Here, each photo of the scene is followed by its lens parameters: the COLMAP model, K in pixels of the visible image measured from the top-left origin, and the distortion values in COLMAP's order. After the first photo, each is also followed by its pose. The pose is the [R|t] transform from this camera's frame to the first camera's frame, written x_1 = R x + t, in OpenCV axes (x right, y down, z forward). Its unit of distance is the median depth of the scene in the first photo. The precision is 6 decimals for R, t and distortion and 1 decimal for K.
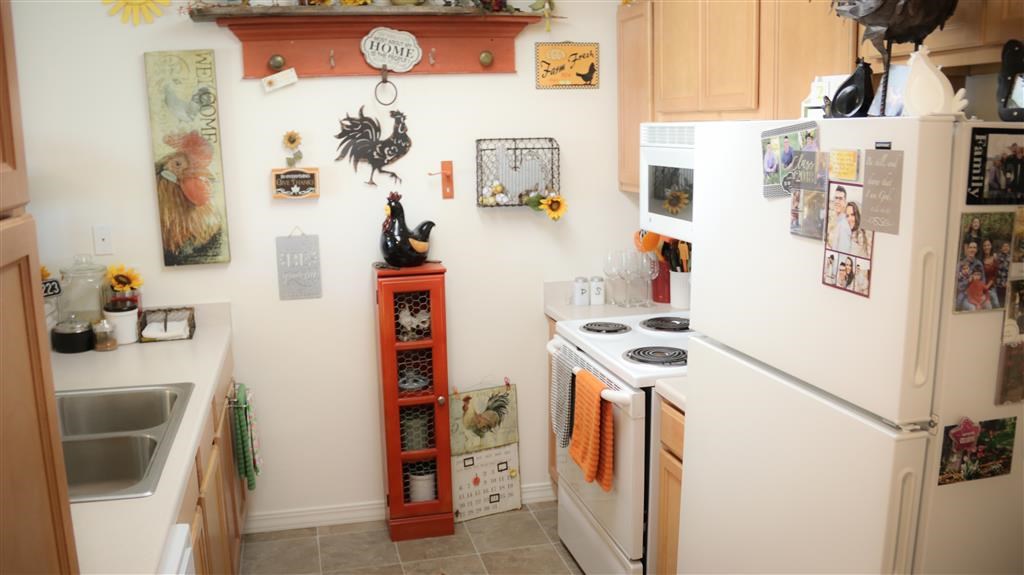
lens RADIAL K [[862.7, 0, 511.9], [0, 862.7, 288.9], [0, 0, 1]] dist [-0.162445, 0.118950]
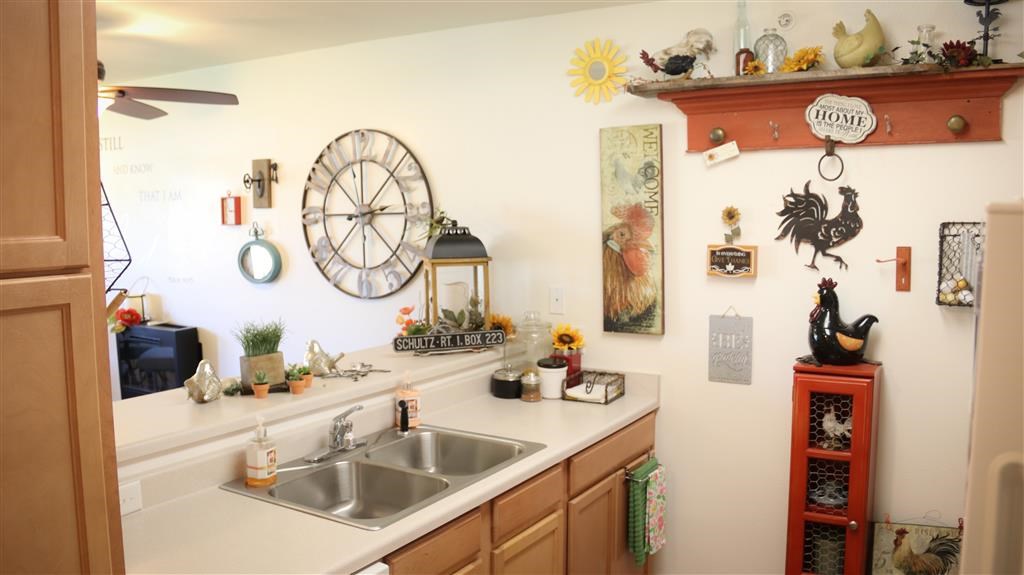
lens RADIAL K [[862.7, 0, 506.4], [0, 862.7, 294.3], [0, 0, 1]] dist [-0.162445, 0.118950]
pose [[0.698172, 0.083983, -0.710988, 0.253954], [-0.135617, 0.990630, -0.016157, -0.038262], [0.702968, 0.107702, 0.703019, 0.159757]]
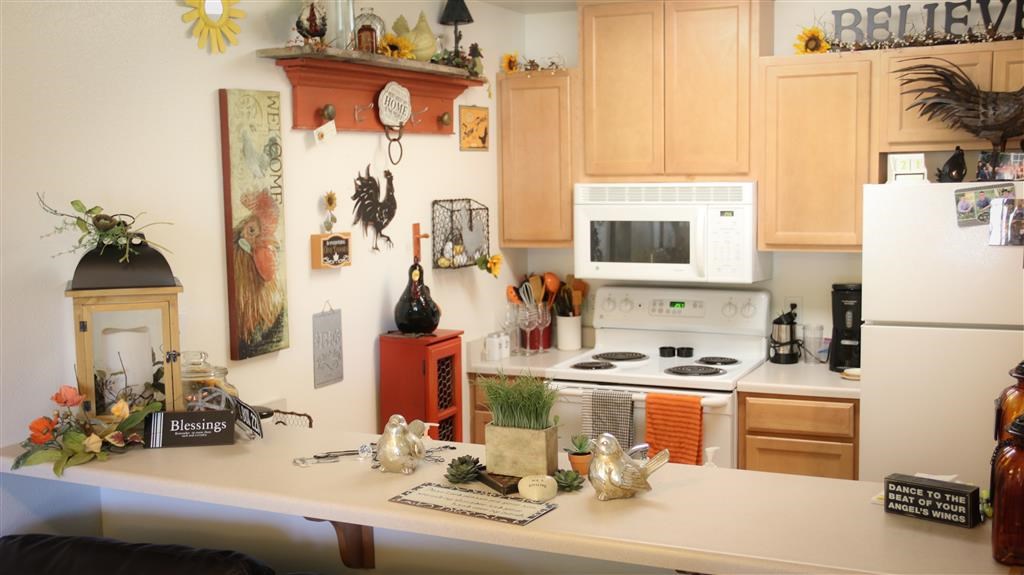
lens RADIAL K [[1101.5, 0, 506.3], [0, 1101.5, 292.8], [0, 0, 1]] dist [-0.010865, 0.000000]
pose [[0.642197, -0.072950, 0.763061, -1.017330], [0.143781, 0.989256, -0.026433, -0.025876], [-0.752934, 0.126689, 0.645786, 0.142649]]
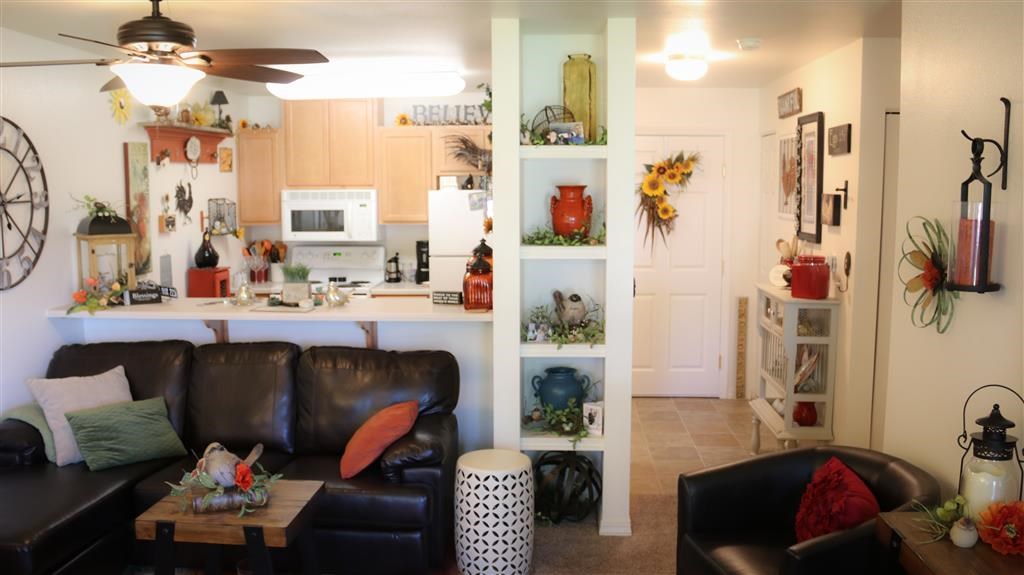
lens RADIAL K [[862.7, 0, 513.1], [0, 862.7, 293.6], [0, 0, 1]] dist [-0.162445, 0.118950]
pose [[0.298498, -0.102127, 0.948931, -1.676707], [0.169626, 0.984106, 0.052555, 0.042634], [-0.939216, 0.145276, 0.311077, -0.151168]]
